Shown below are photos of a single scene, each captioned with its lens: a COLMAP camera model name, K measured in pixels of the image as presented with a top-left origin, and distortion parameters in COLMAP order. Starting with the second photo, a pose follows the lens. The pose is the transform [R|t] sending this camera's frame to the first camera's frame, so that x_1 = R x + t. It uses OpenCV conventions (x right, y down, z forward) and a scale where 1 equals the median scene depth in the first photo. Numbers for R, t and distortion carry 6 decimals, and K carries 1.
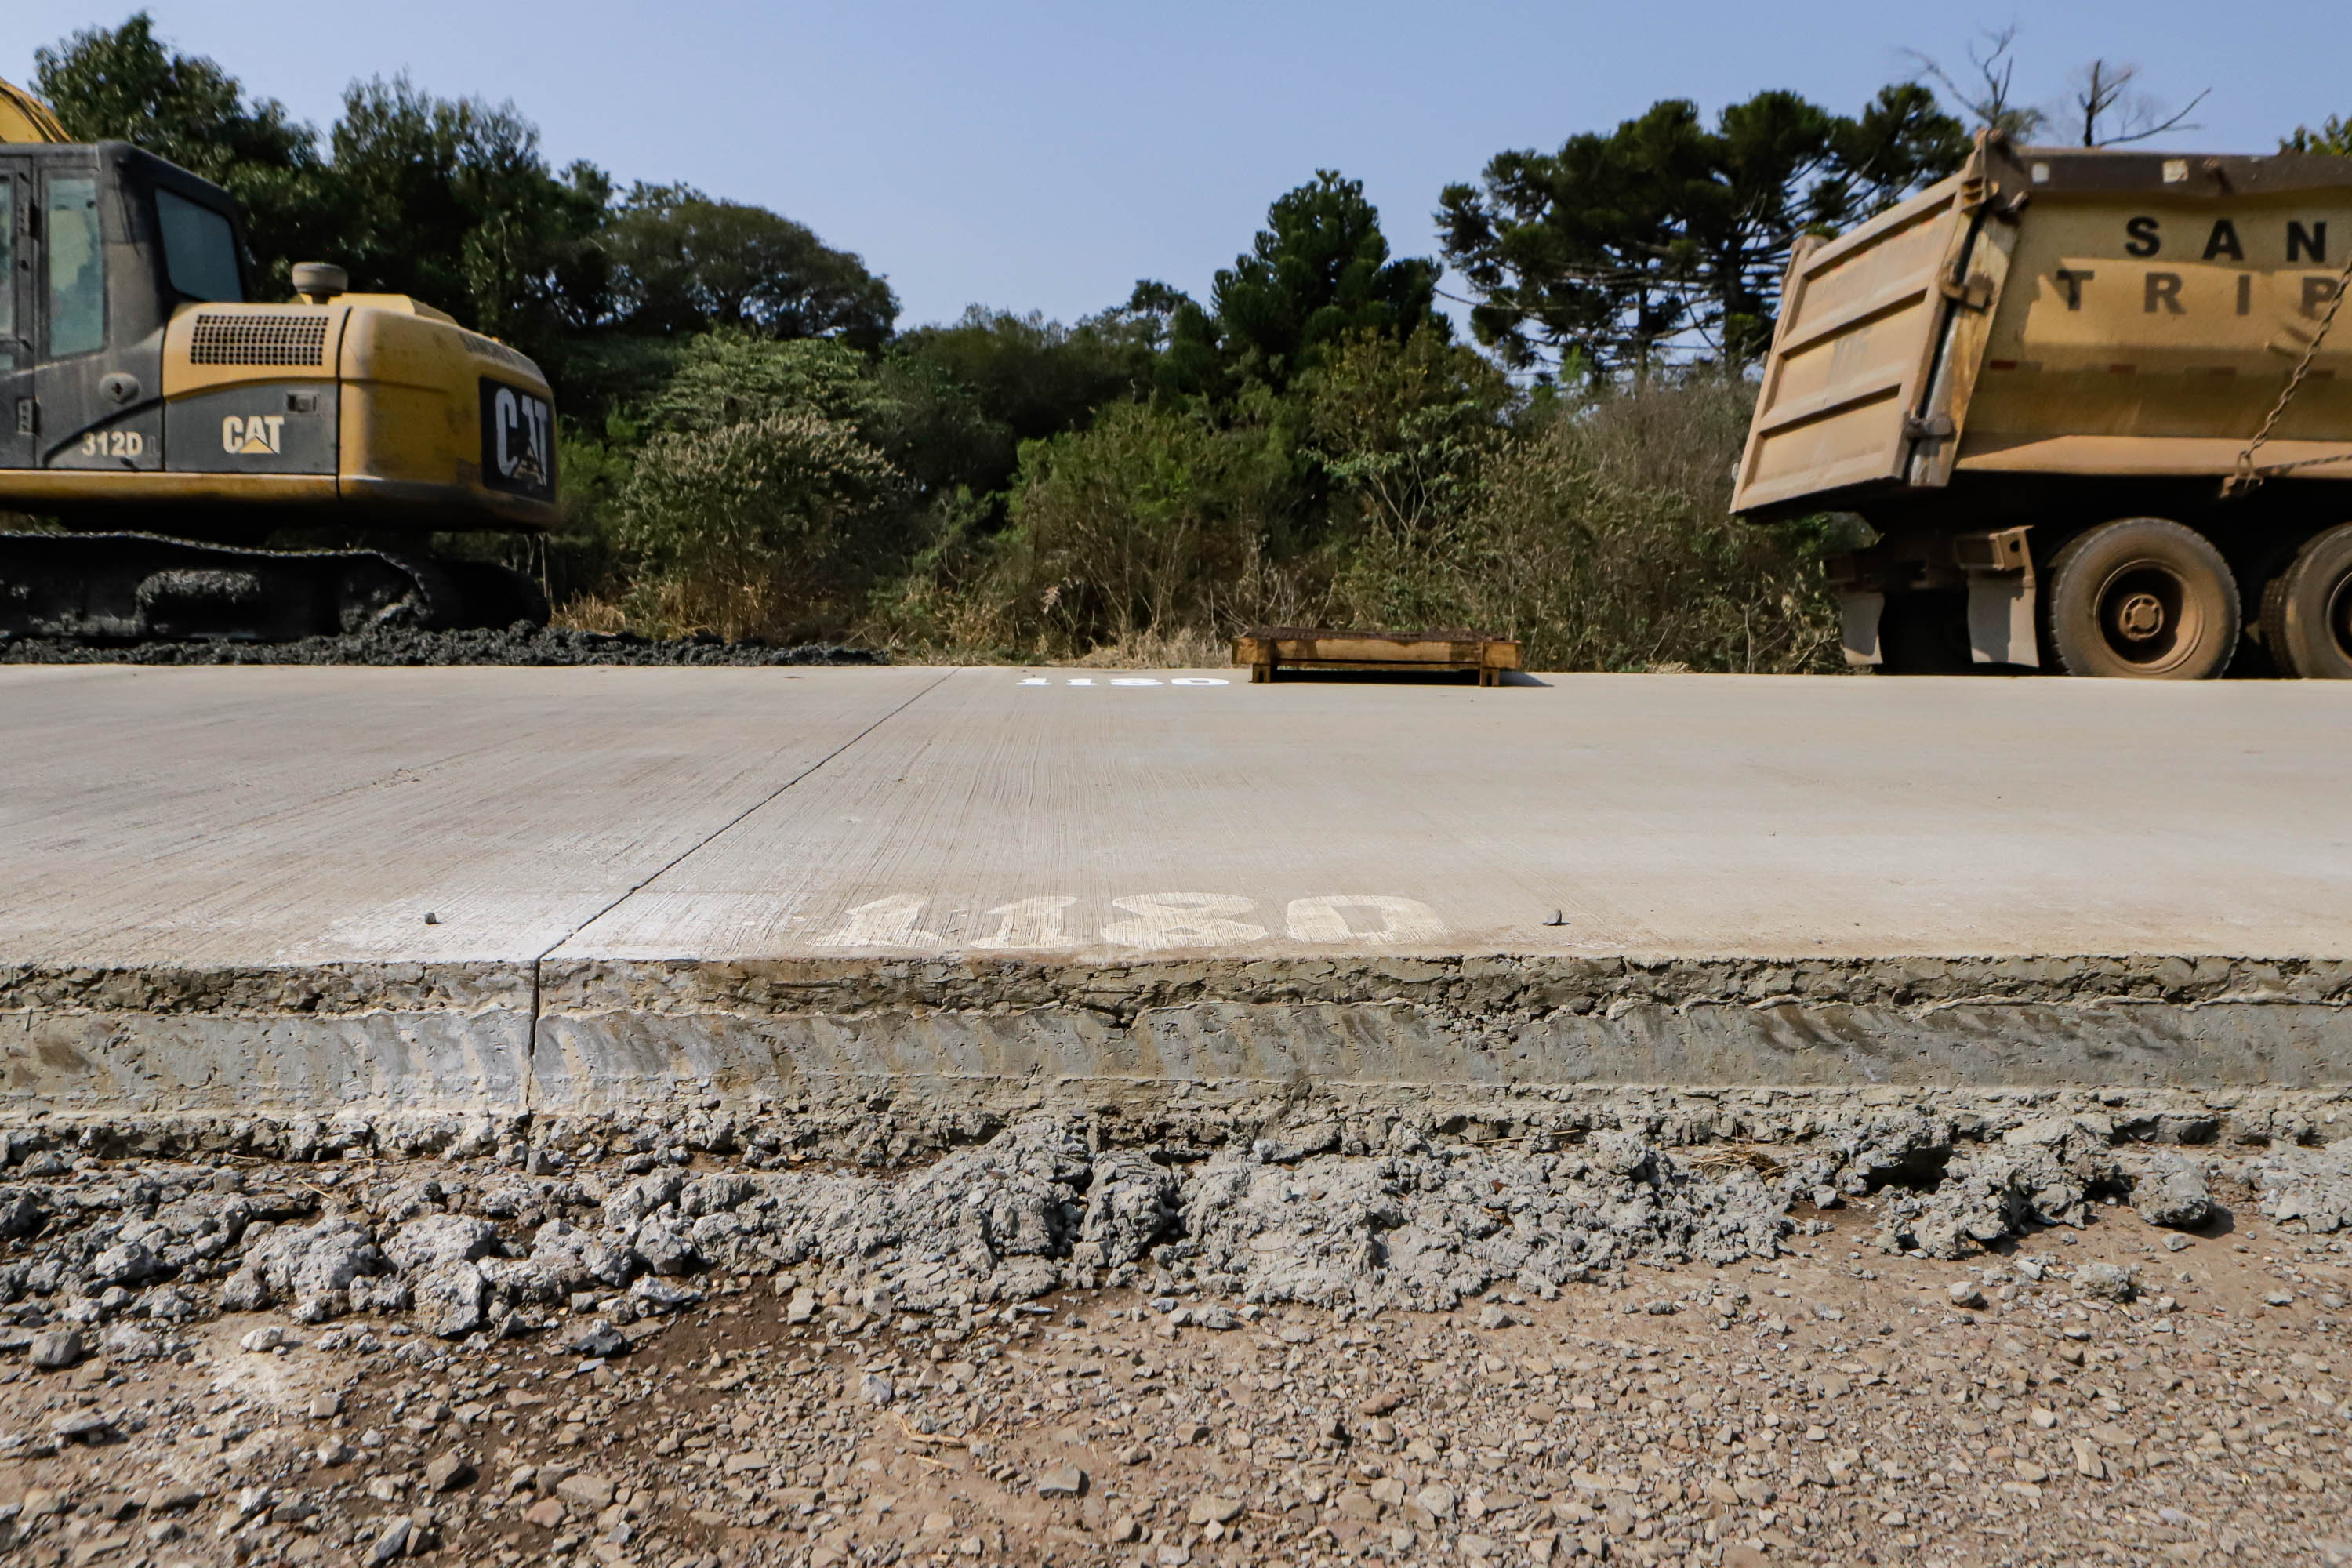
lens RADIAL K [[1781.3, 0, 1176.1], [0, 1781.3, 839.3], [0, 0, 1]] dist [-0.075434, 0.098393]
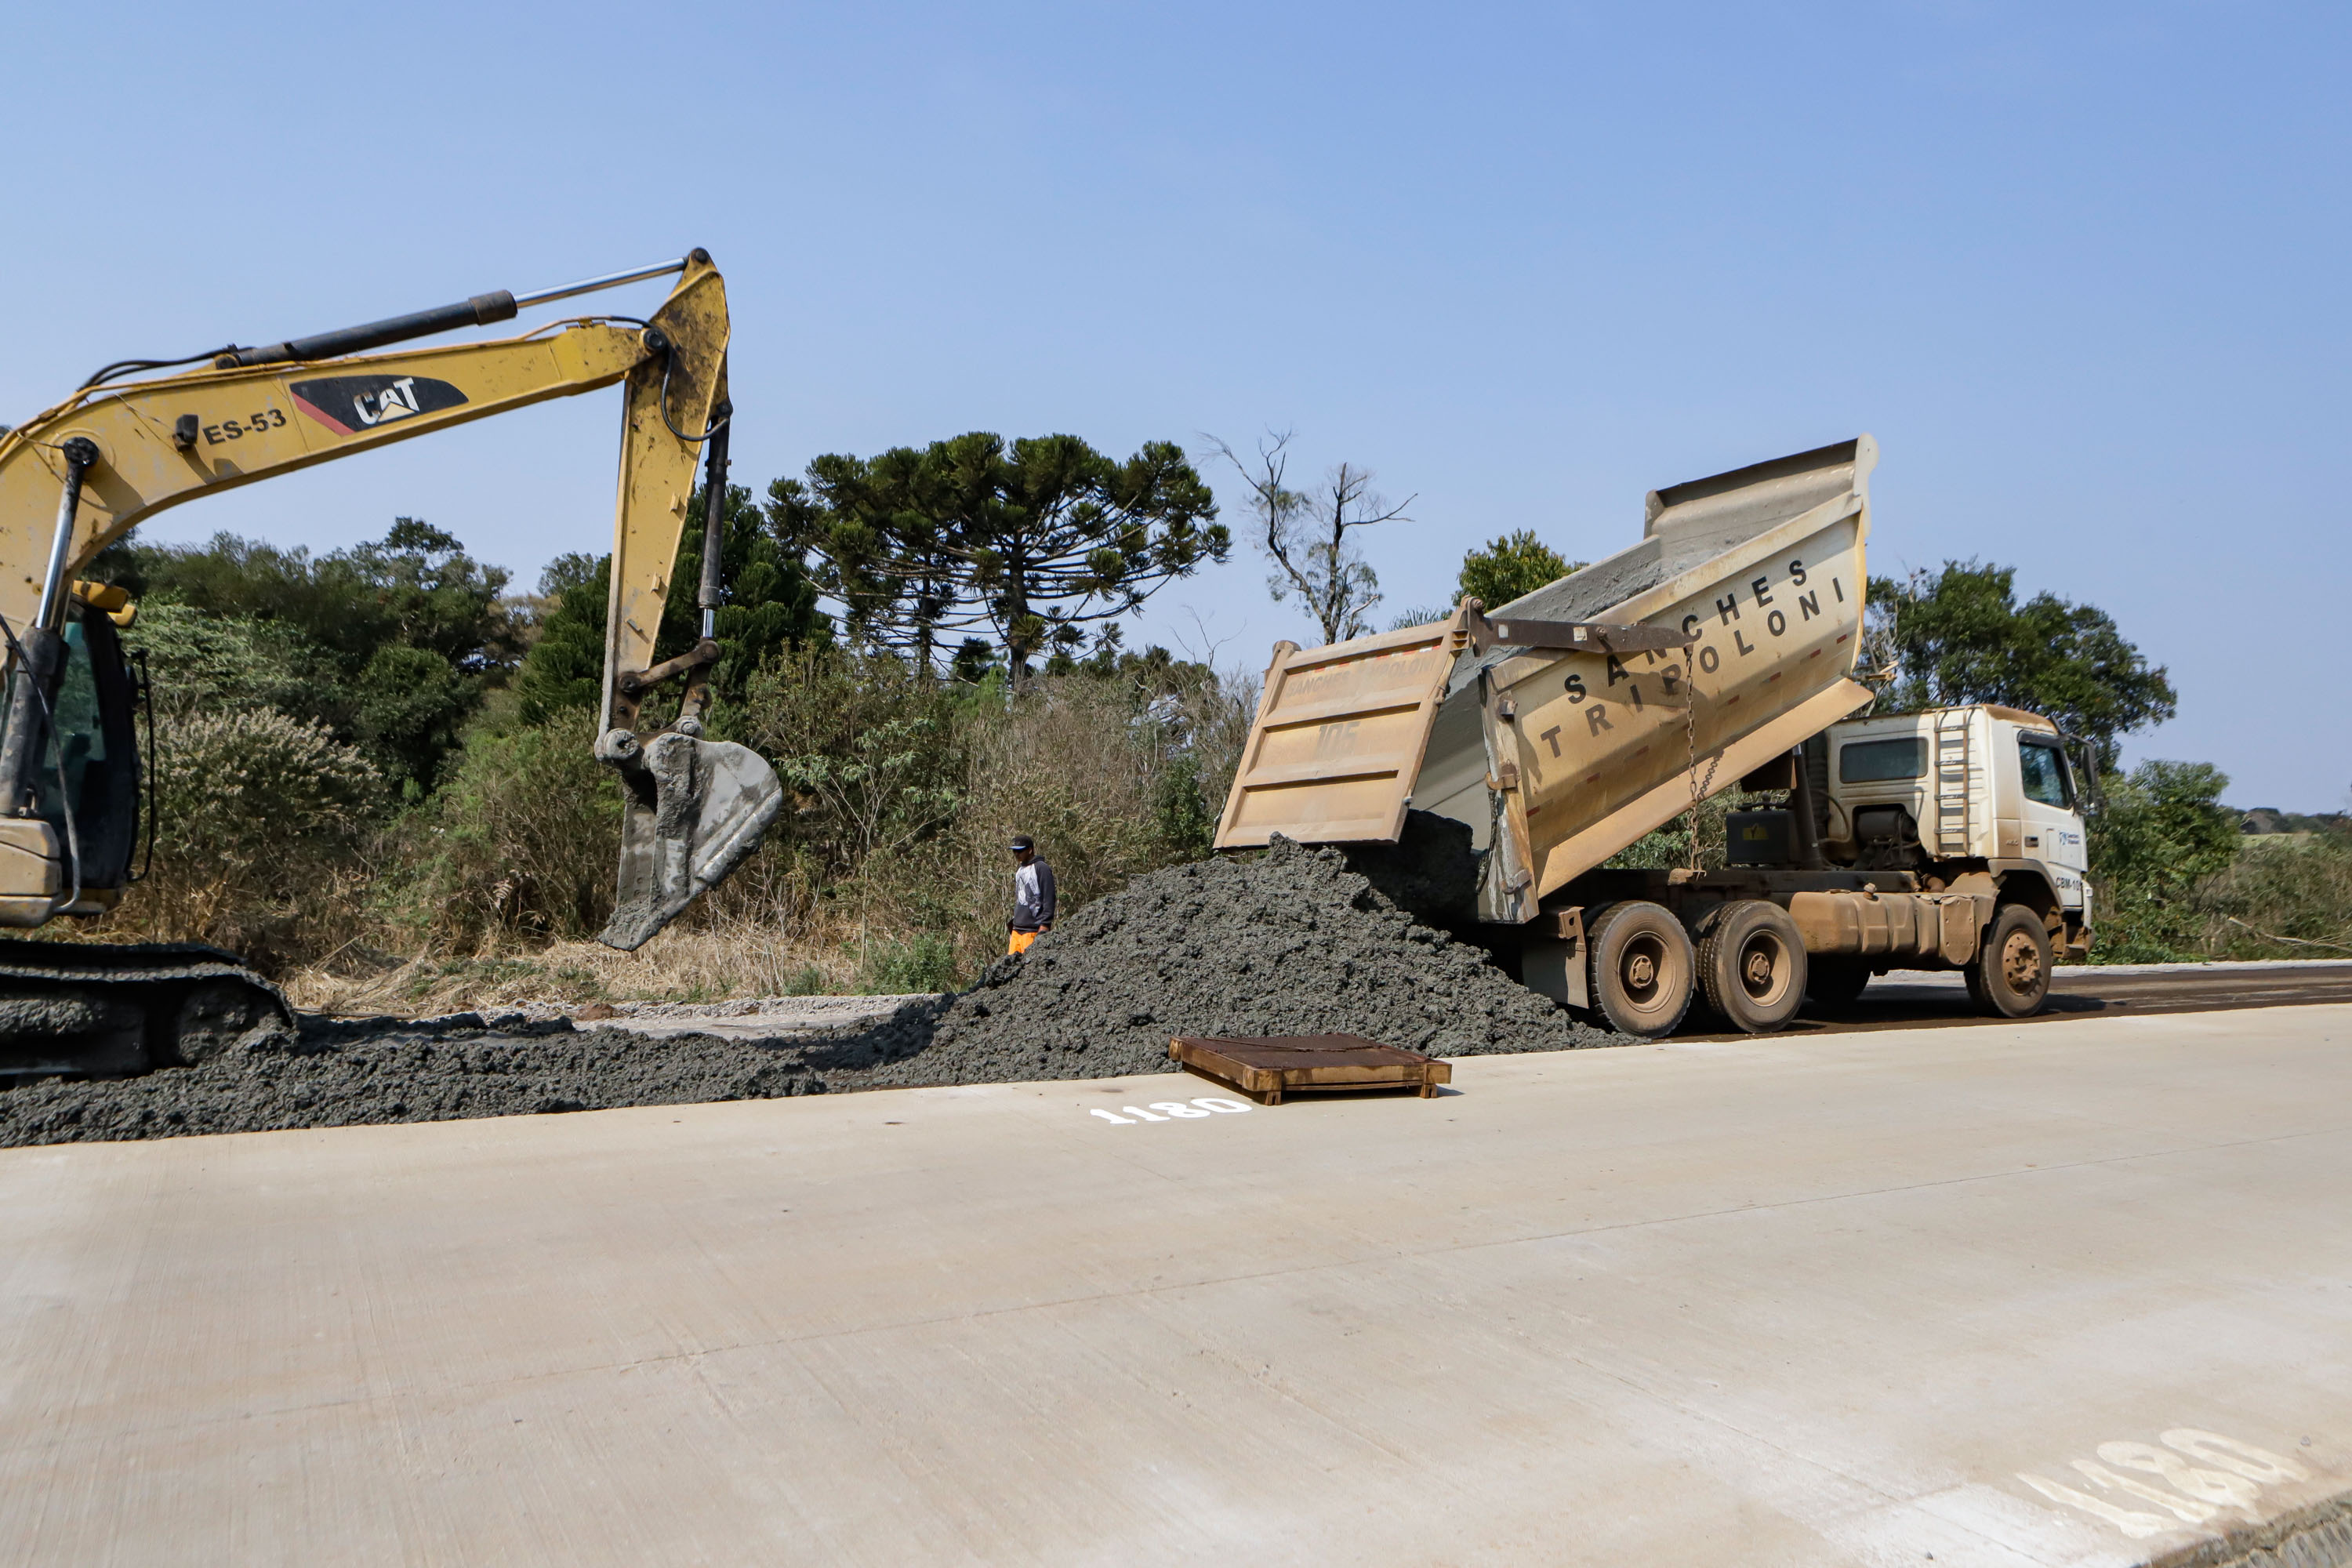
lens RADIAL K [[1714.7, 0, 1176.0], [0, 1714.7, 784.0], [0, 0, 1]] dist [-0.004240, -0.005365]
pose [[0.884575, 0.021481, 0.465902, -0.155606], [0.047674, 0.989542, -0.136139, -0.040756], [-0.463954, 0.142637, 0.874300, -0.012096]]
